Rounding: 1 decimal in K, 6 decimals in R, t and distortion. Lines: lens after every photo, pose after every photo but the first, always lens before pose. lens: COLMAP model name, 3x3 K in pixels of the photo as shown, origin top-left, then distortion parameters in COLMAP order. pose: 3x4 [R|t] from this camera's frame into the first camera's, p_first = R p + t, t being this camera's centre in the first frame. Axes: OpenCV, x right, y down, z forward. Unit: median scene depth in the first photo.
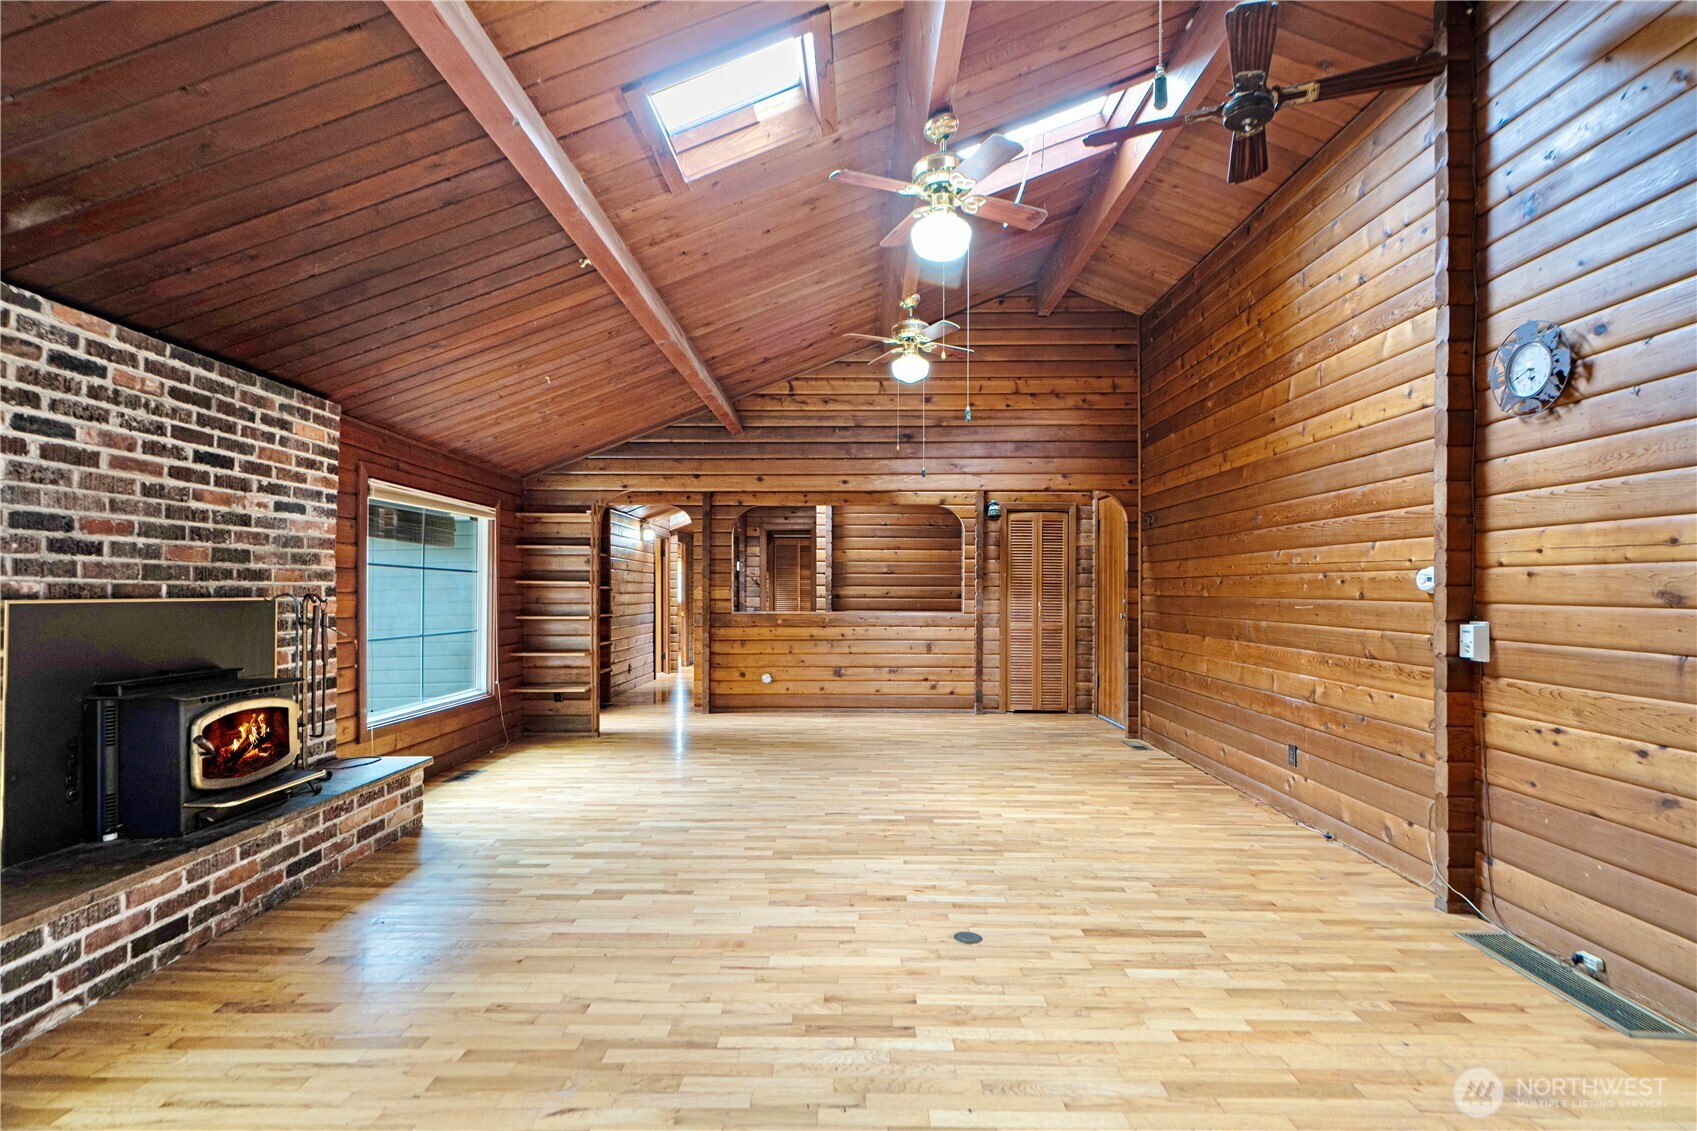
lens RADIAL K [[809.3, 0, 848.2], [0, 809.3, 583.1], [0, 0, 1]] dist [0.008503, 0.000279]
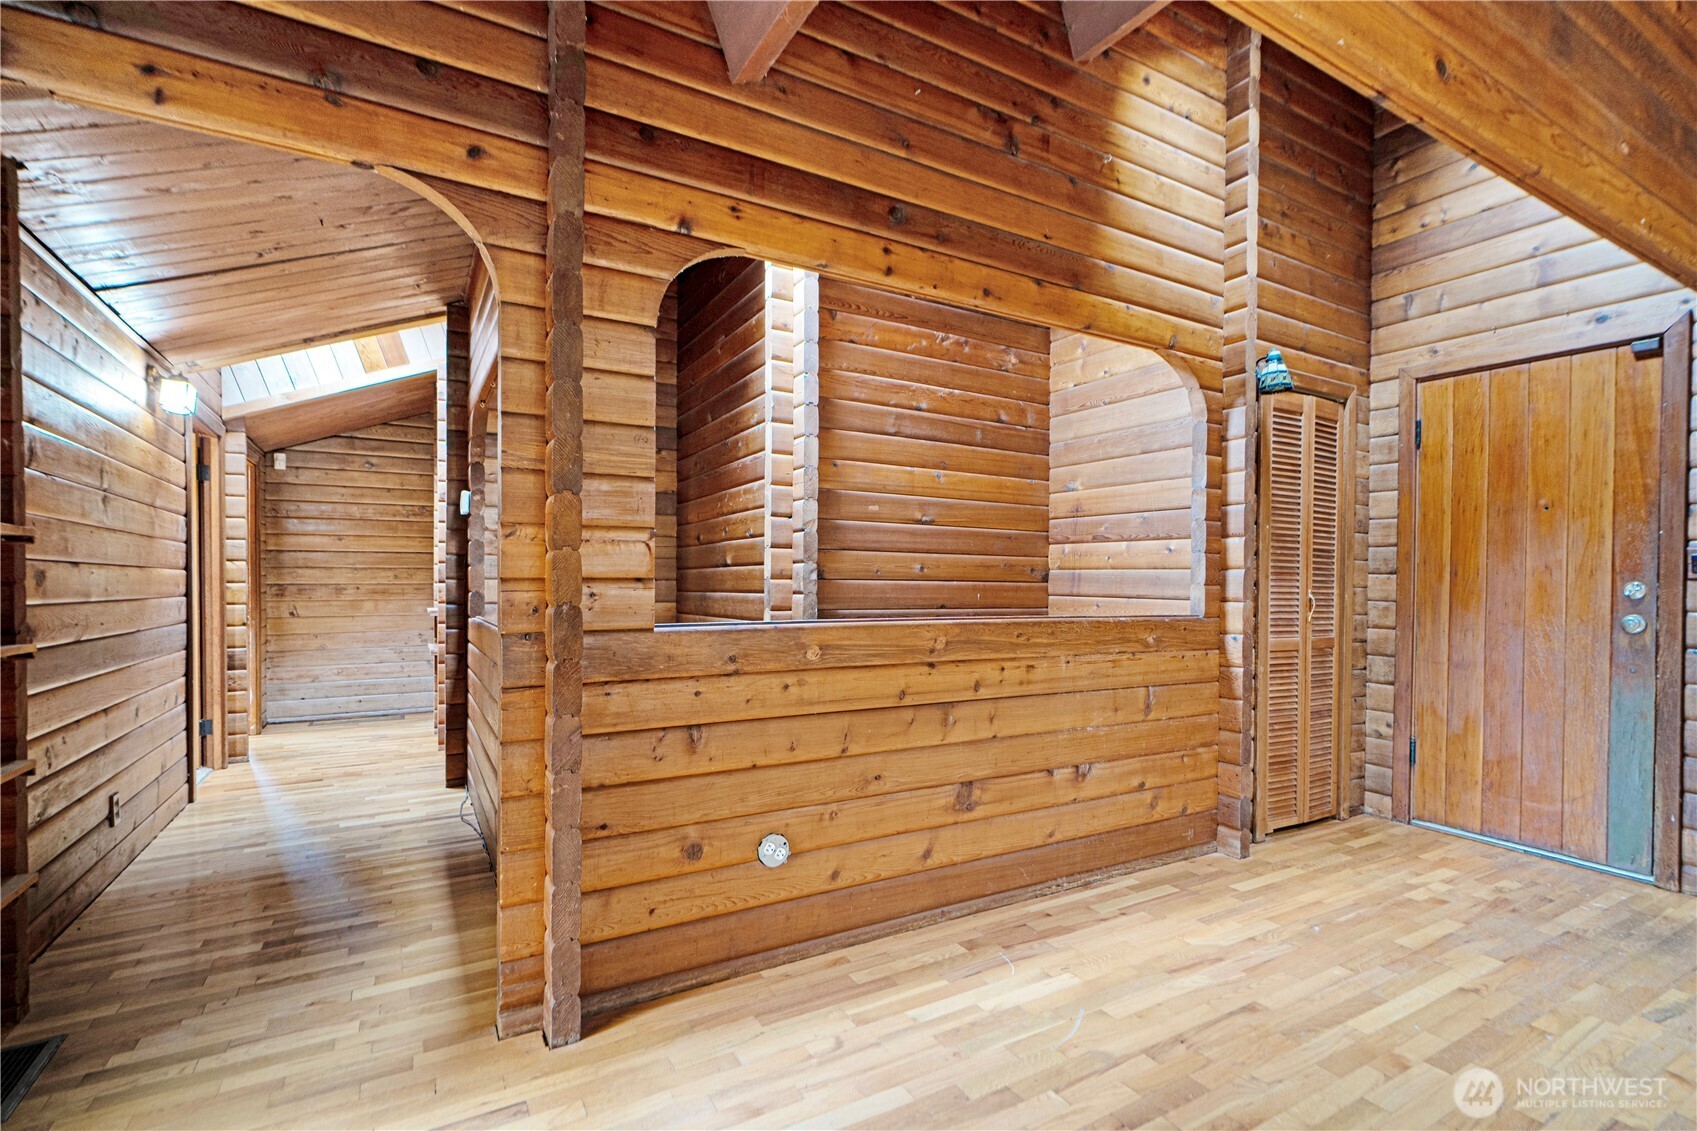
lens RADIAL K [[788.1, 0, 847.3], [0, 788.1, 591.4], [0, 0, 1]] dist [-0.000900, -0.000647]
pose [[0.865327, -0.000748, 0.501207, -0.474768], [-0.008716, 0.999825, 0.016541, 0.042155], [-0.501132, -0.018682, 0.865169, 1.604512]]
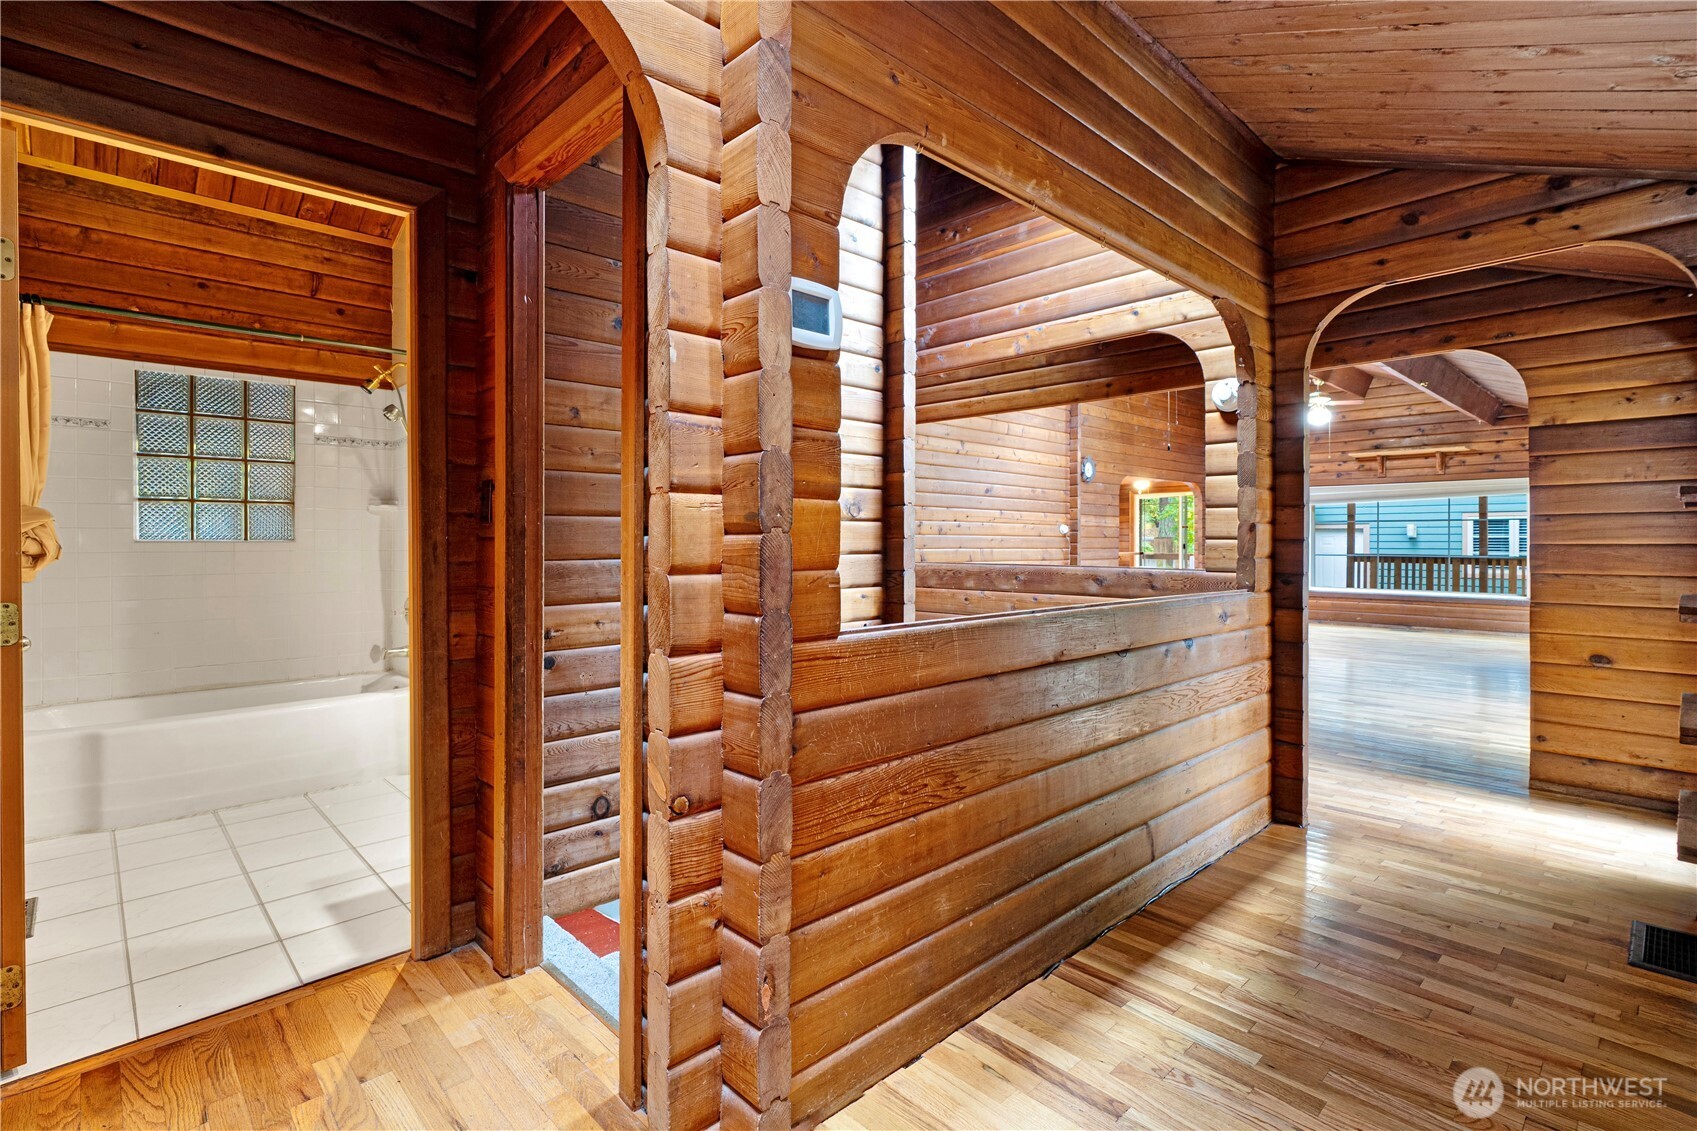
lens RADIAL K [[808.9, 0, 853.1], [0, 808.9, 543.9], [0, 0, 1]] dist [0.001293, 0.000332]
pose [[-0.700257, -0.002753, 0.713886, -0.796925], [-0.002590, 0.999996, 0.001317, 0.056018], [-0.713886, -0.000927, -0.700261, 3.892667]]
